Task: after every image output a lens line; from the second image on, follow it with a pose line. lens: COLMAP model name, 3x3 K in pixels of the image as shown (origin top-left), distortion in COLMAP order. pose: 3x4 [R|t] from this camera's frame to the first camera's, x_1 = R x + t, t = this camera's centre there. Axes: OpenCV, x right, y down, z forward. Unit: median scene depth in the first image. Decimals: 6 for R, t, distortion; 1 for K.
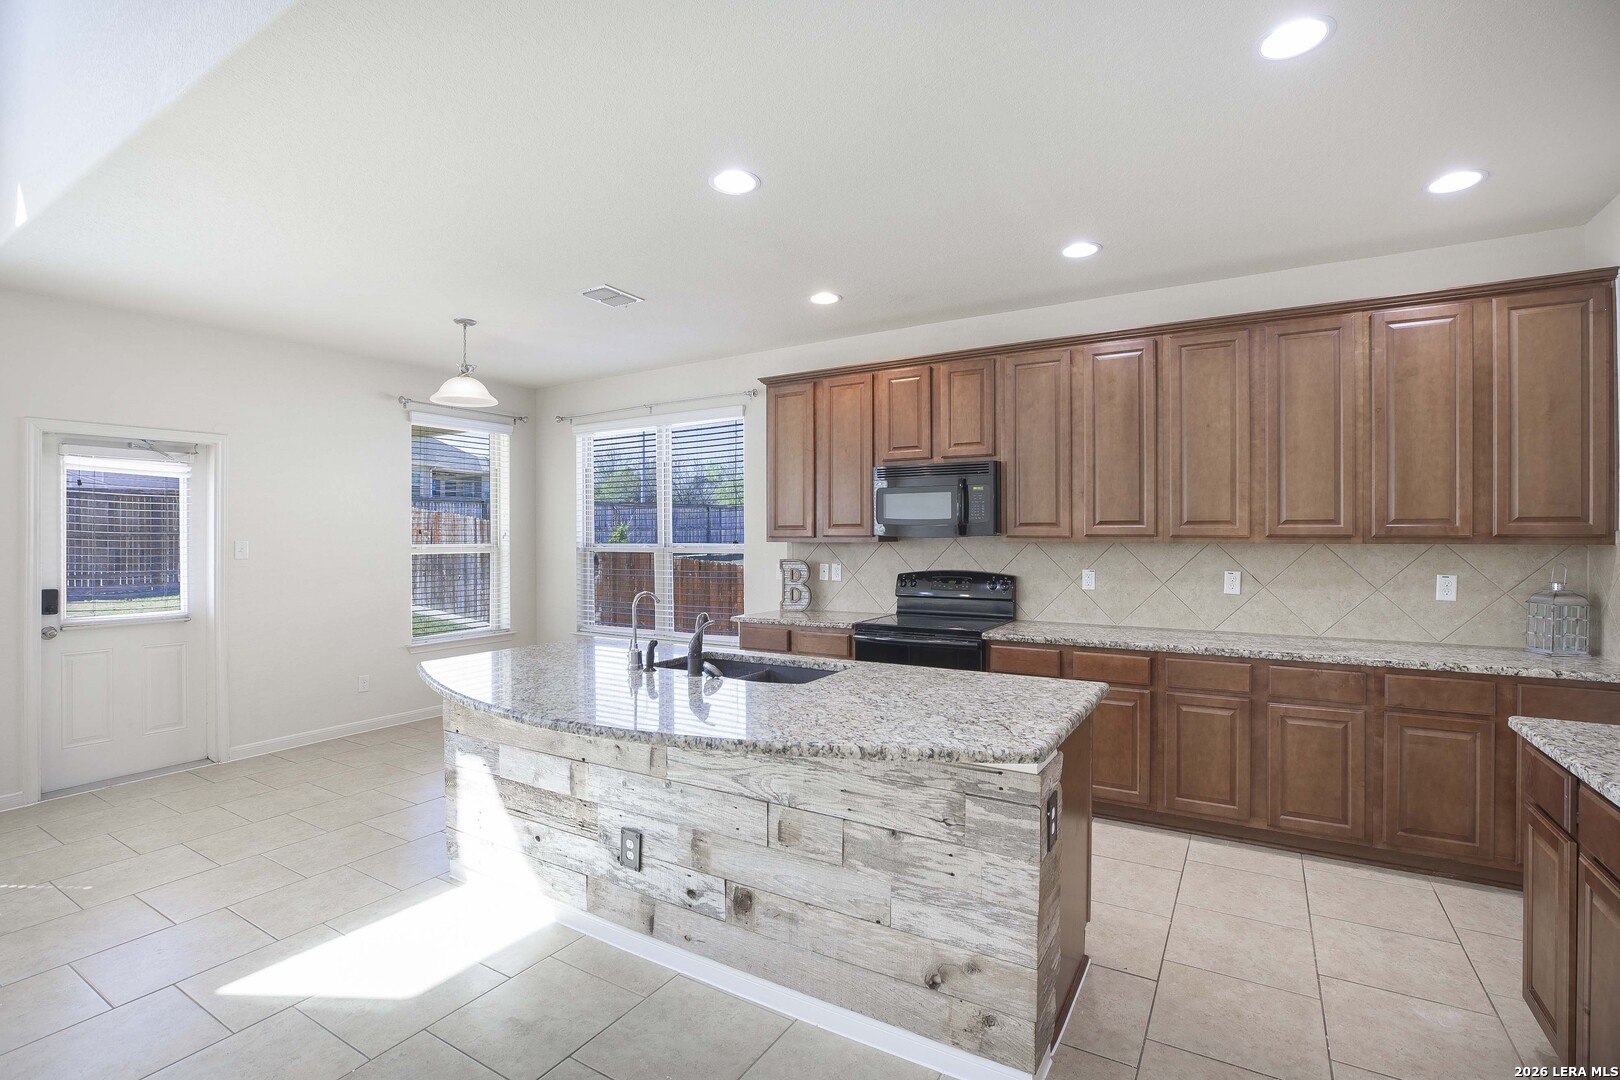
lens RADIAL K [[742.1, 0, 810.0], [0, 742.1, 540.0], [0, 0, 1]] dist [-0.044580, 0.014765]
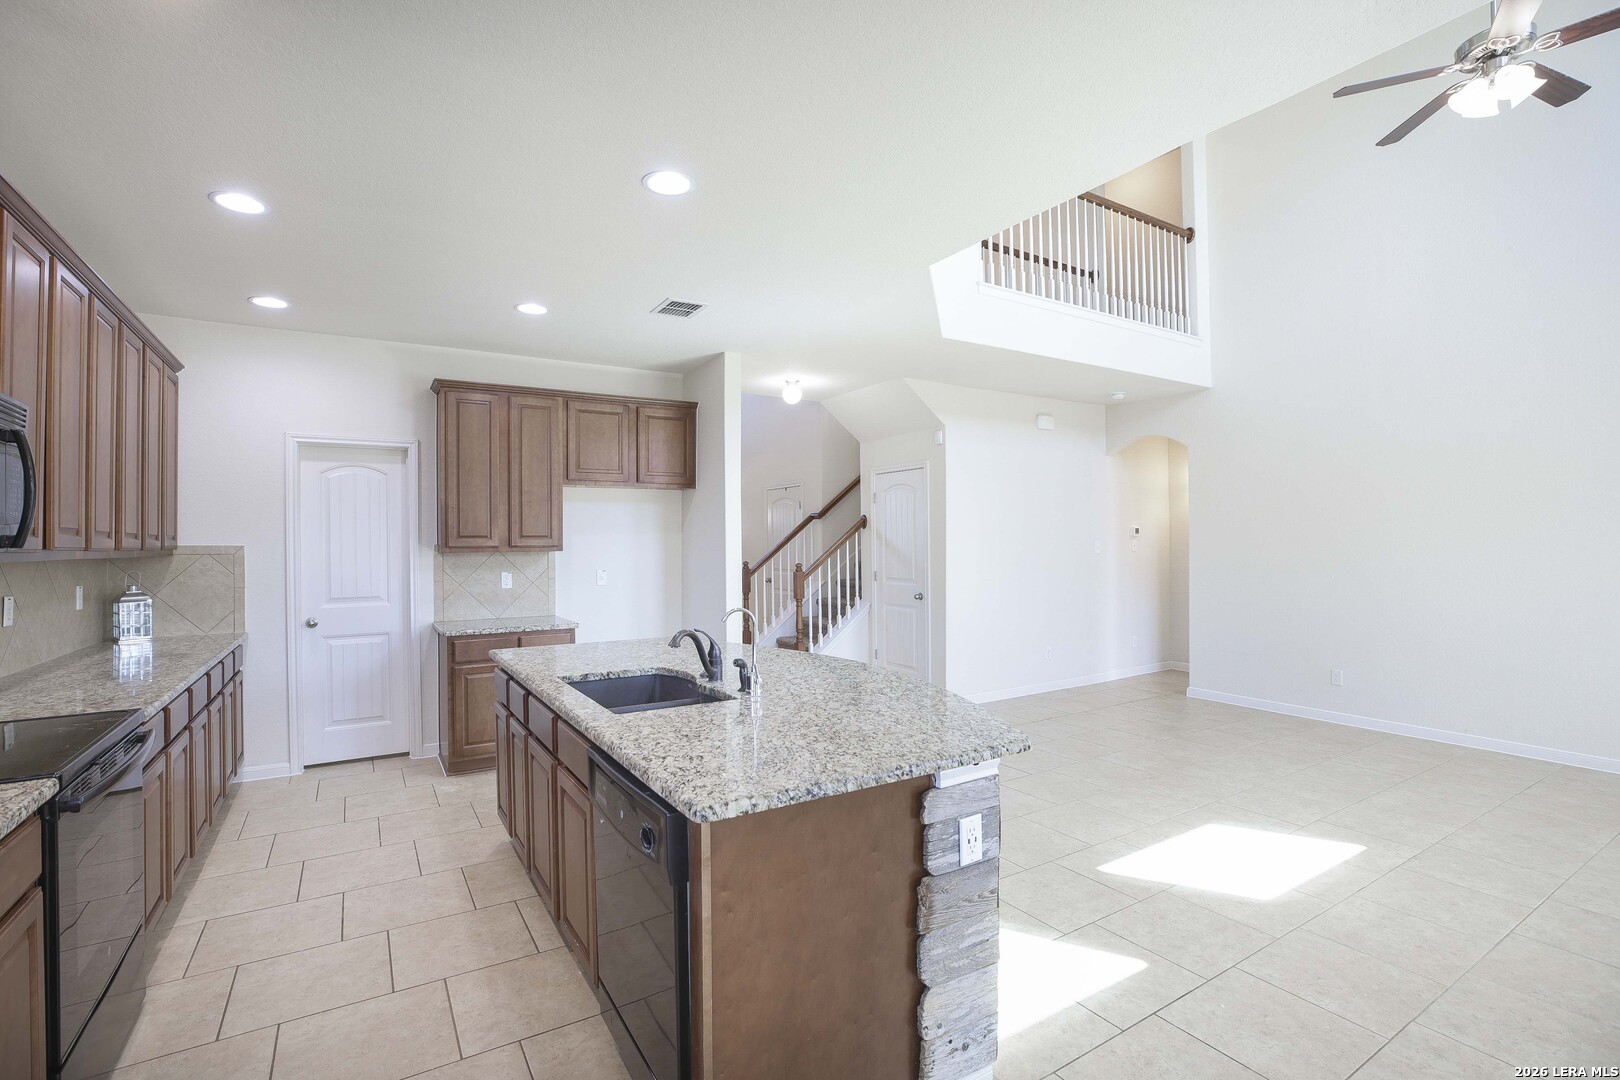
lens RADIAL K [[742.1, 0, 810.0], [0, 742.1, 540.0], [0, 0, 1]] dist [-0.044580, 0.014765]
pose [[-0.891974, 0.011356, 0.451945, -0.597833], [0.012123, 0.999926, -0.001198, -0.006016], [-0.451925, 0.004410, -0.892045, 1.507430]]
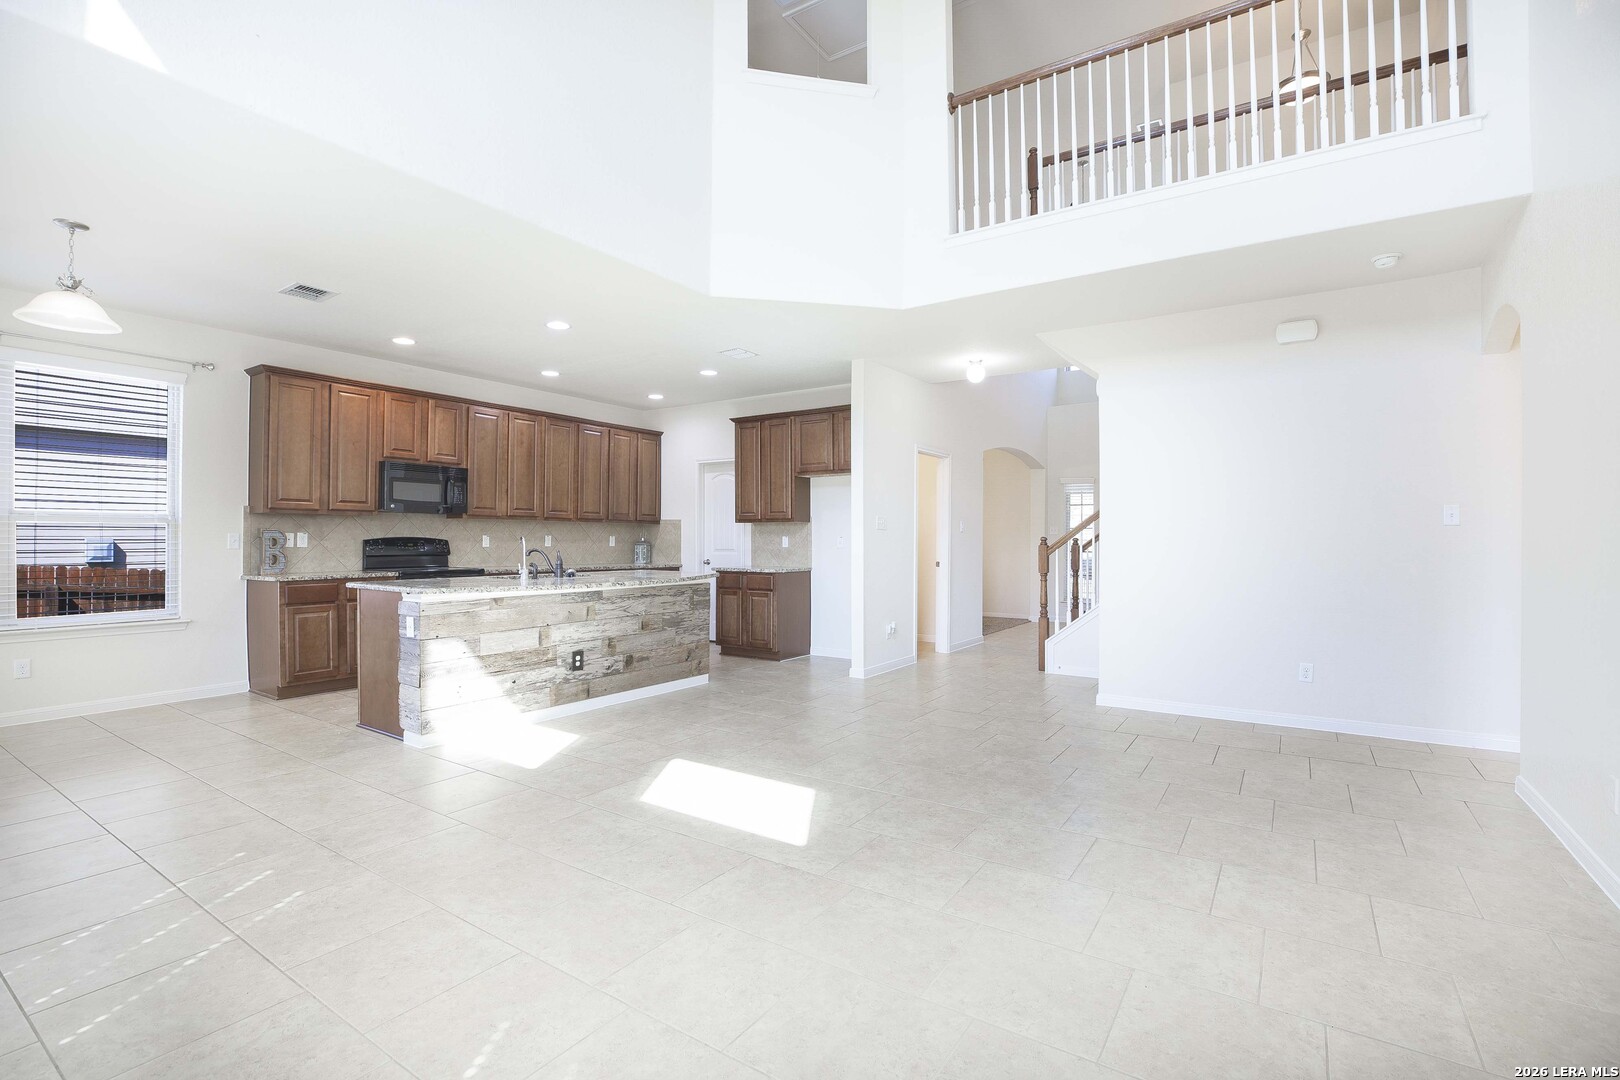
lens RADIAL K [[742.1, 0, 810.0], [0, 742.1, 540.0], [0, 0, 1]] dist [-0.044580, 0.014765]
pose [[0.042532, 0.003458, 0.999089, -1.698165], [-0.000031, 0.999994, -0.003459, 0.073196], [-0.999095, 0.000116, 0.042532, 0.210403]]
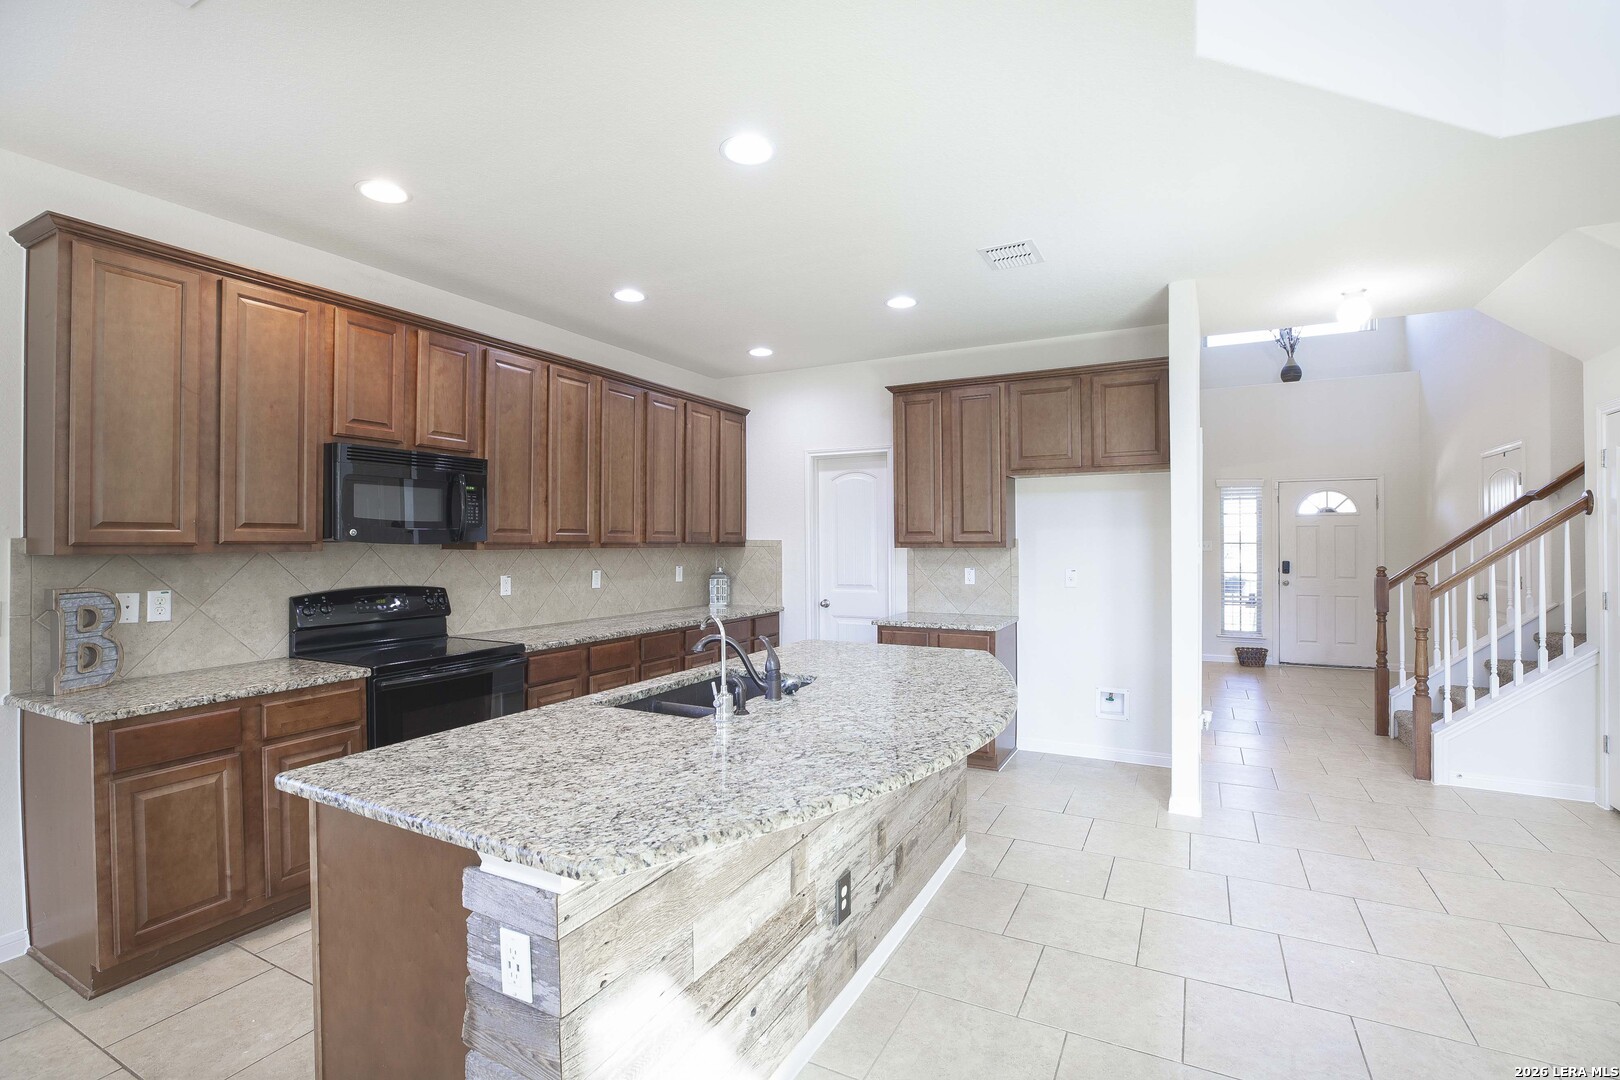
lens RADIAL K [[742.1, 0, 810.0], [0, 742.1, 540.0], [0, 0, 1]] dist [-0.044580, 0.014765]
pose [[-0.061295, 0.004358, 0.998110, -0.849034], [0.006841, 0.999969, -0.003946, -0.002533], [-0.998096, 0.006586, -0.061323, 0.826579]]
